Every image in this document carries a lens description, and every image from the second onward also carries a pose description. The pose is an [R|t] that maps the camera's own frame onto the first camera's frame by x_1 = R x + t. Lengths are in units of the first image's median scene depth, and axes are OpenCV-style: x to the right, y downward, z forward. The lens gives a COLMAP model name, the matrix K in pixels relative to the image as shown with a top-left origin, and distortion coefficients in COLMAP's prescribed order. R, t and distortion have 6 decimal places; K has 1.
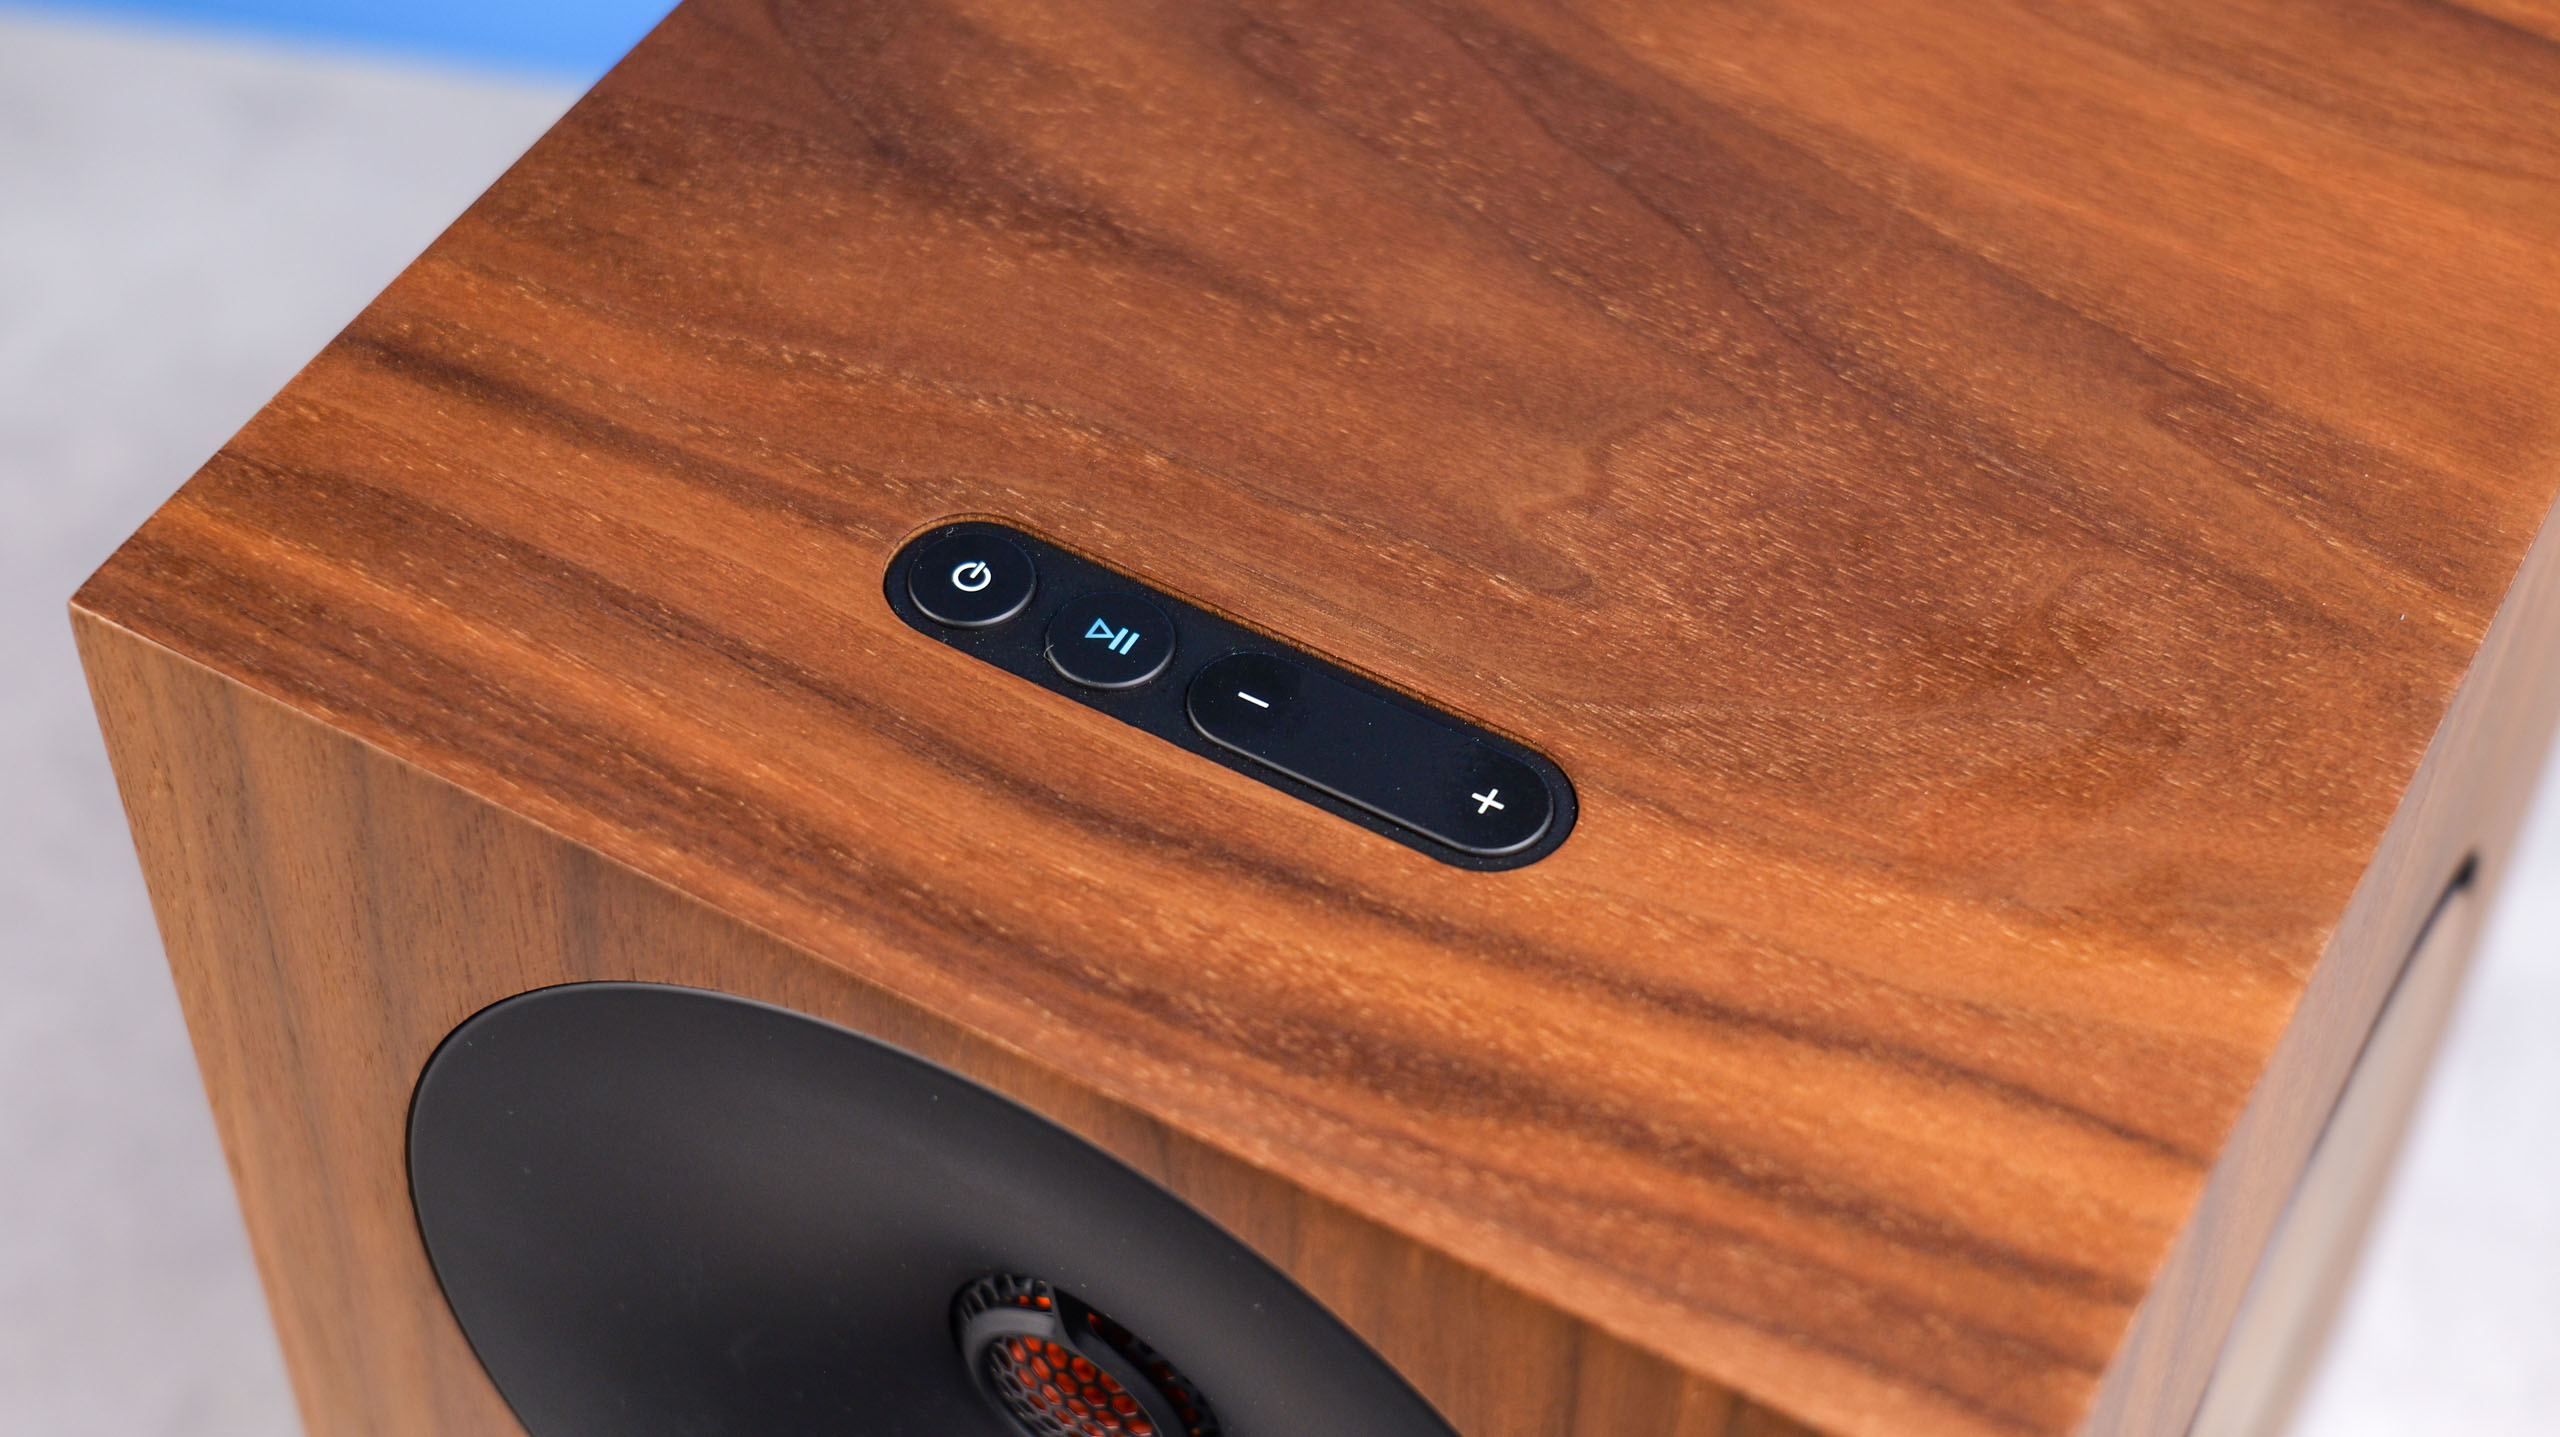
lens RADIAL K [[4109.7, 0, 1280.0], [0, 4109.7, 718.5], [0, 0, 1]] dist [0.000628, -0.069438]
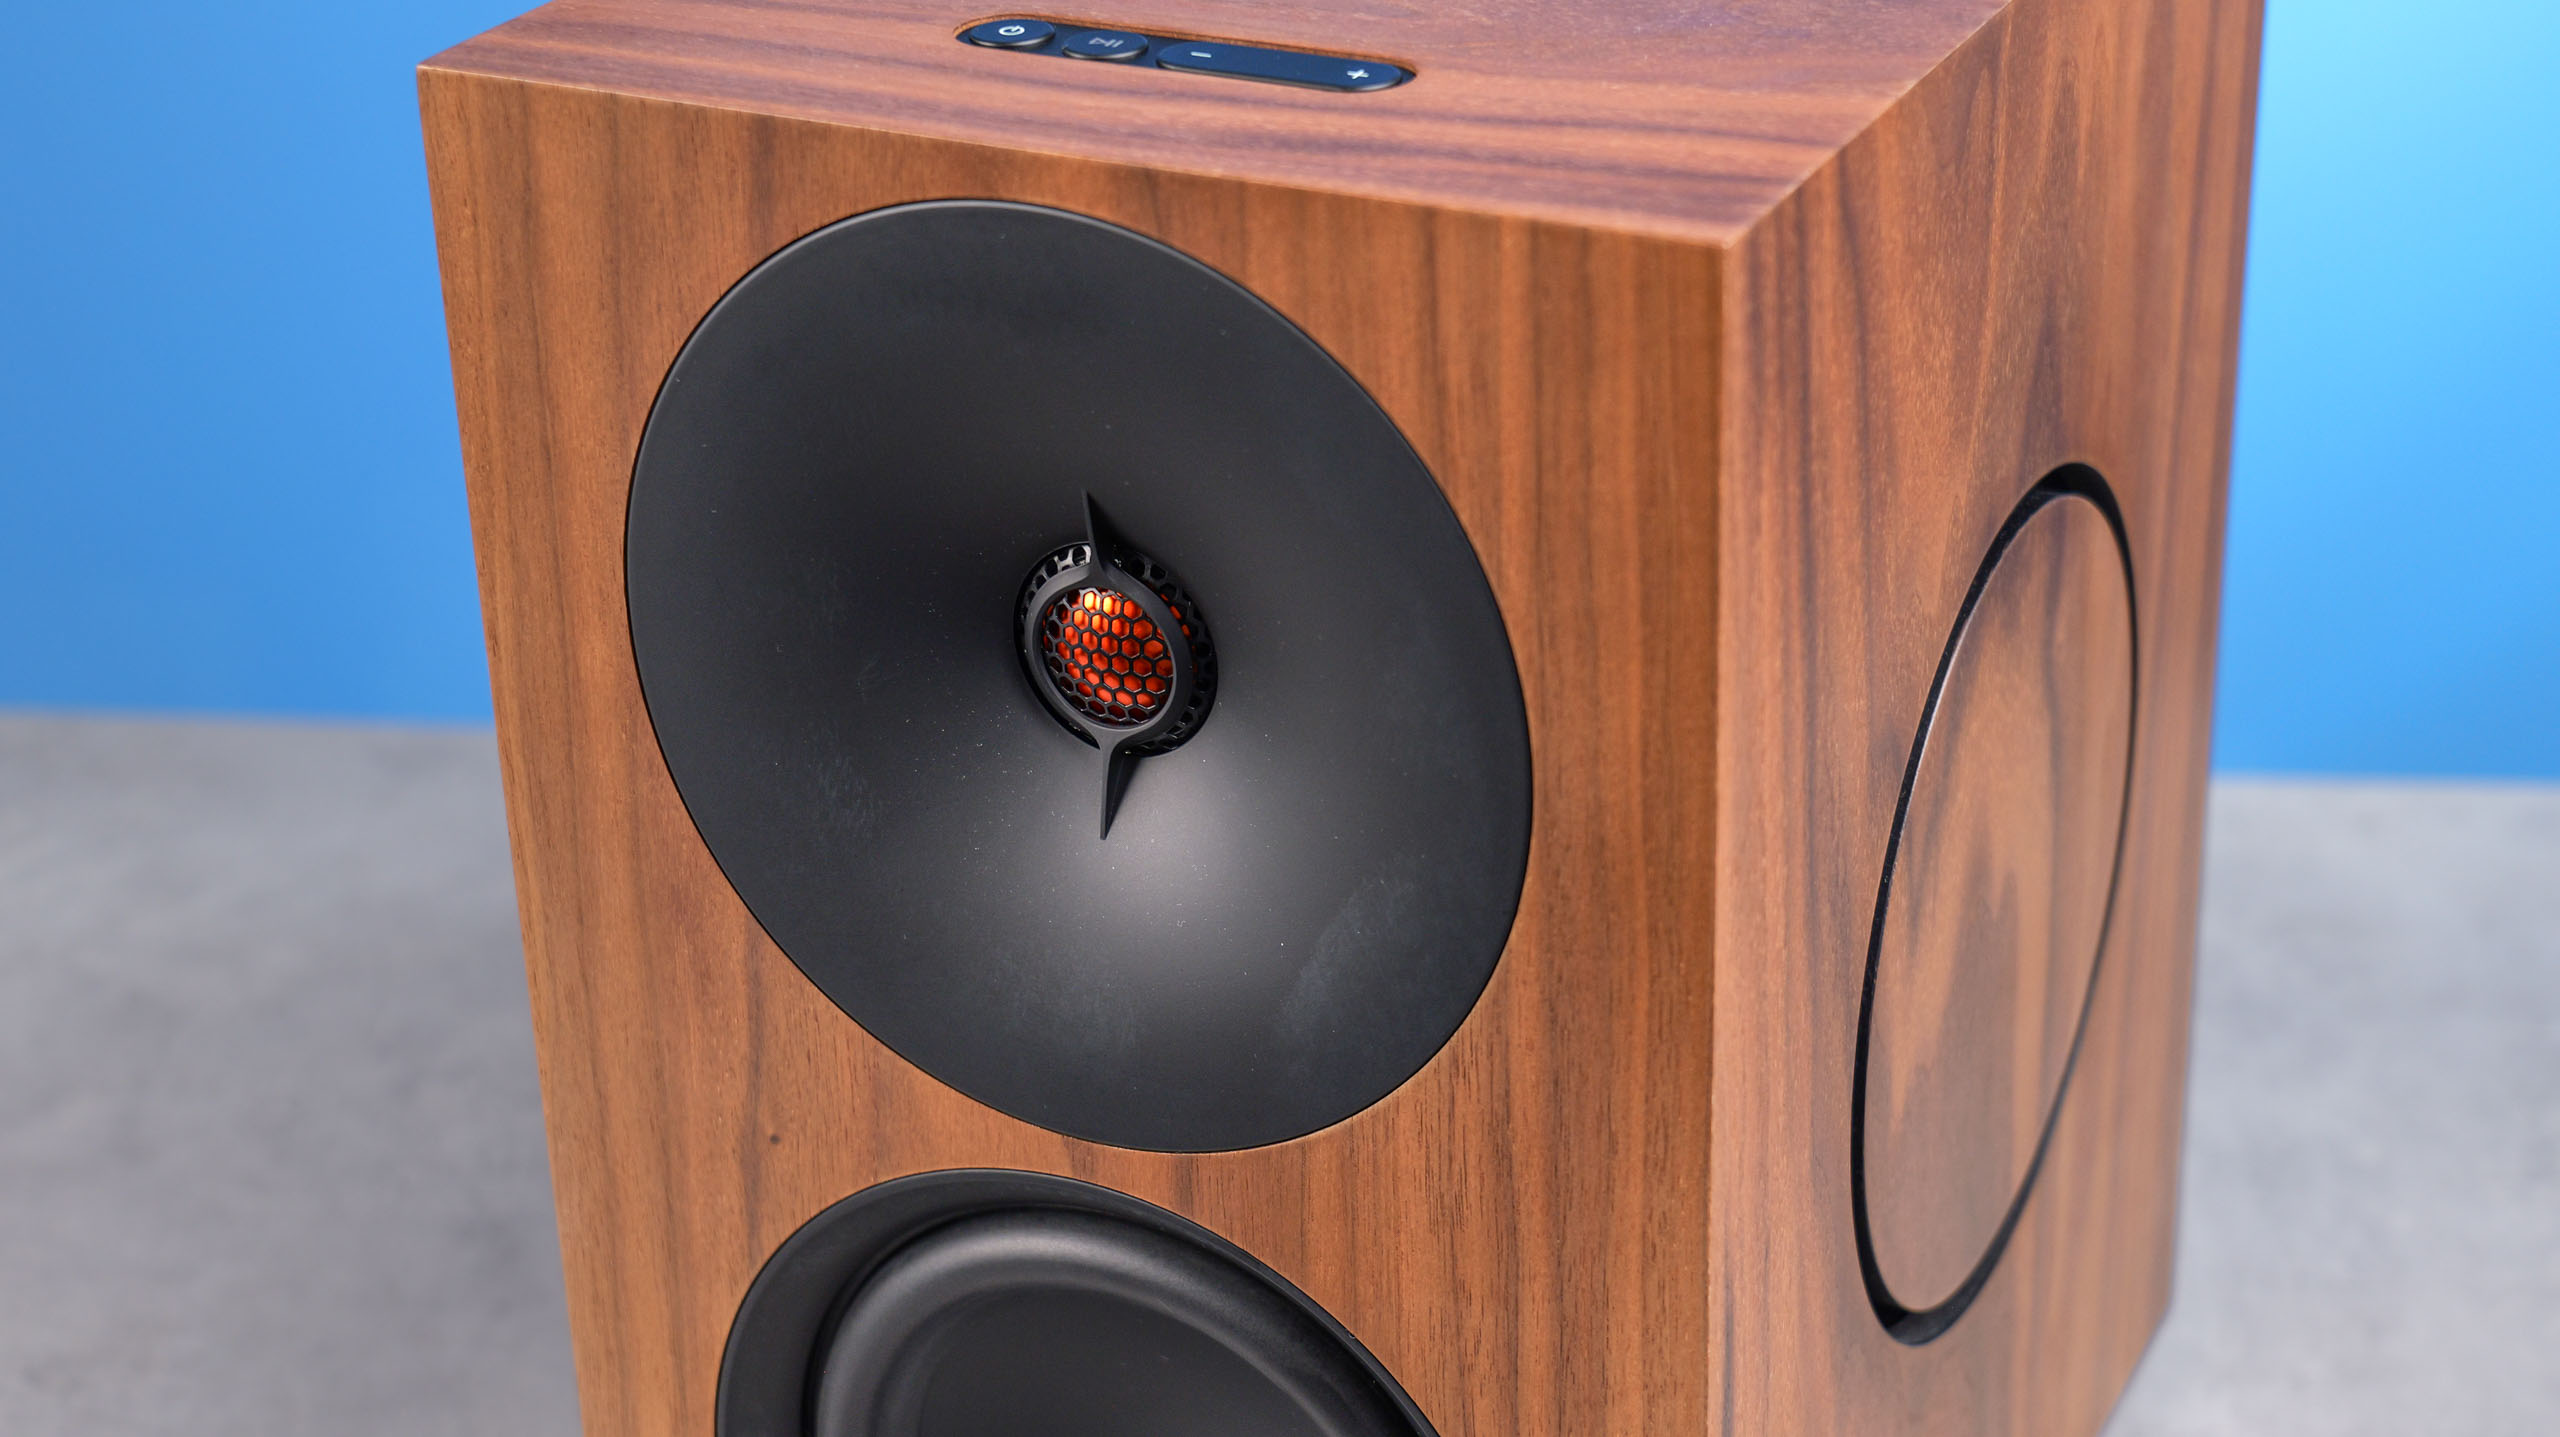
lens RADIAL K [[4109.7, 0, 1280.0], [0, 4109.7, 718.5], [0, 0, 1]] dist [0.000628, -0.069438]
pose [[0.997728, -0.065252, 0.016743, -0.019132], [0.066608, 0.918349, -0.390127, 0.828679], [0.010080, 0.390356, 0.920609, -0.306260]]
